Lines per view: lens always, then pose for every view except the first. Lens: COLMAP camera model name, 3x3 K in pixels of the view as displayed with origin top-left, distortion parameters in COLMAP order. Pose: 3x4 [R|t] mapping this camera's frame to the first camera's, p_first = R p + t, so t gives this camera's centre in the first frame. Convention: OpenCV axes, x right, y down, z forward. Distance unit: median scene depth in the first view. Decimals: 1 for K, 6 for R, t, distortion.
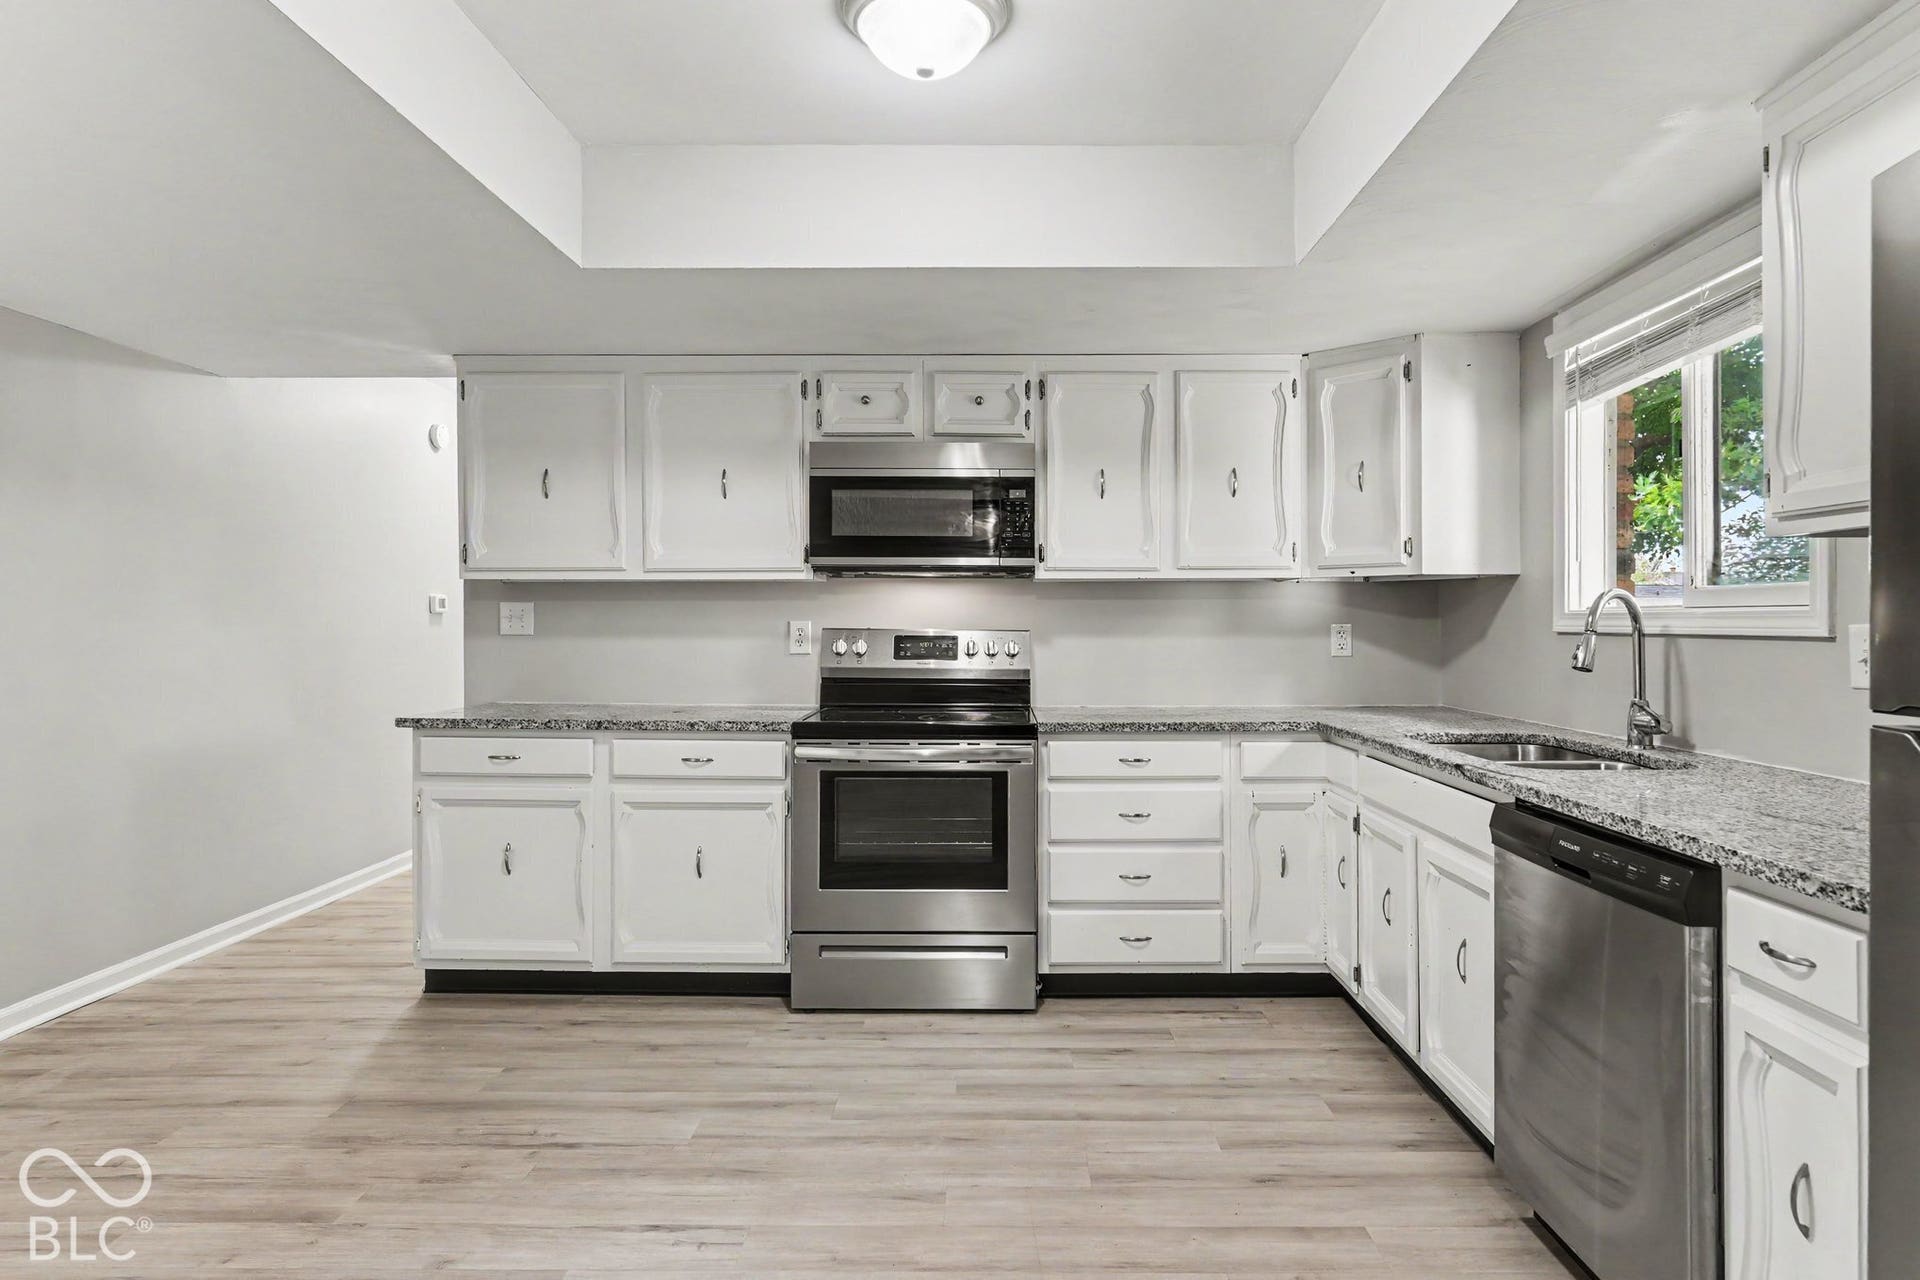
lens RADIAL K [[1053.5, 0, 964.9], [0, 1053.5, 635.6], [0, 0, 1]] dist [-0.005072, -0.001464]
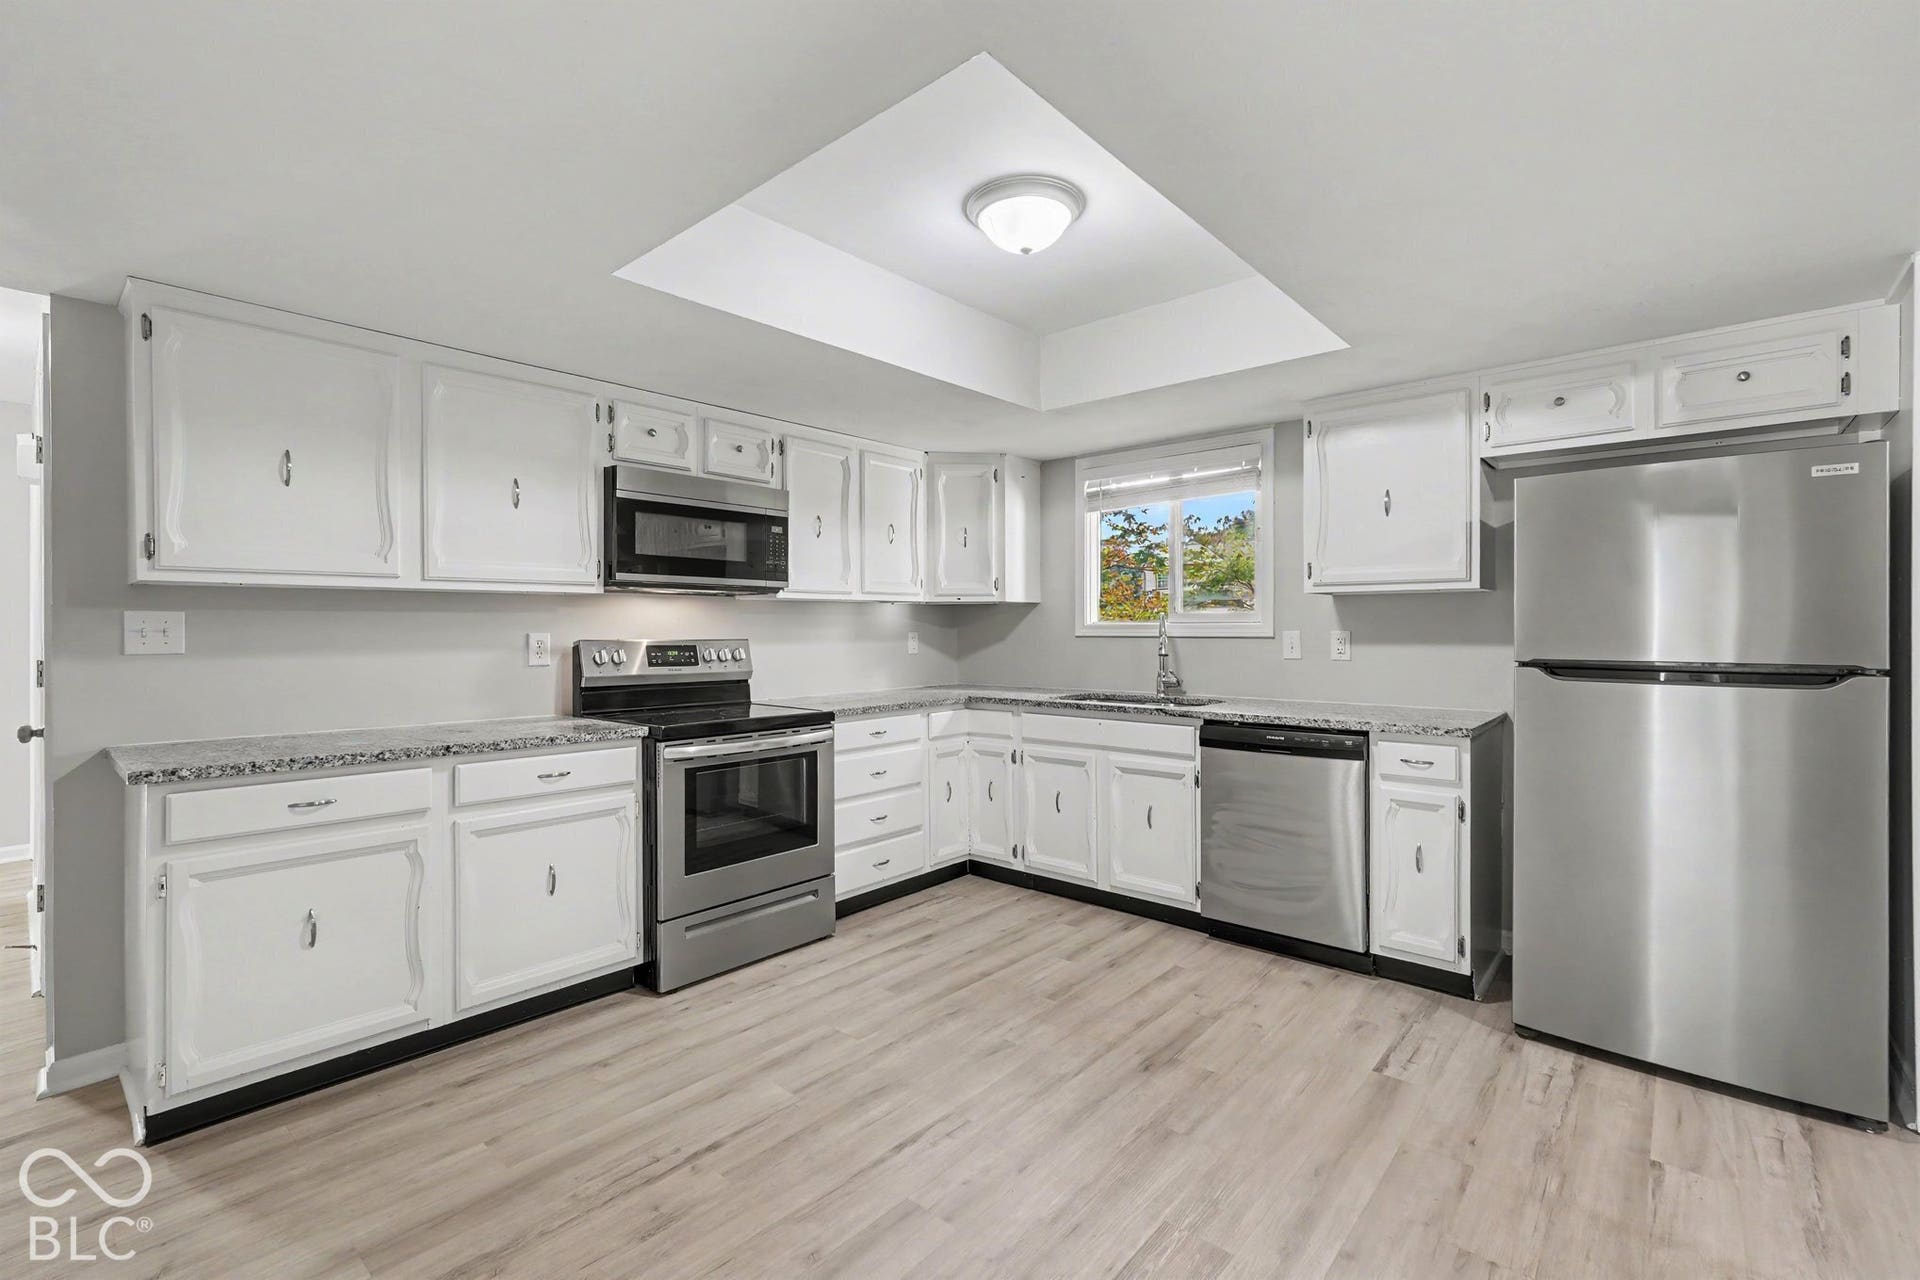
lens RADIAL K [[841.0, 0, 958.8], [0, 841.0, 629.7], [0, 0, 1]] dist [-0.003026, 0.000435]
pose [[0.663517, -0.004473, 0.748148, -0.588005], [0.013850, 0.999884, -0.006305, -0.007727], [-0.748033, 0.014545, 0.663502, 0.192233]]
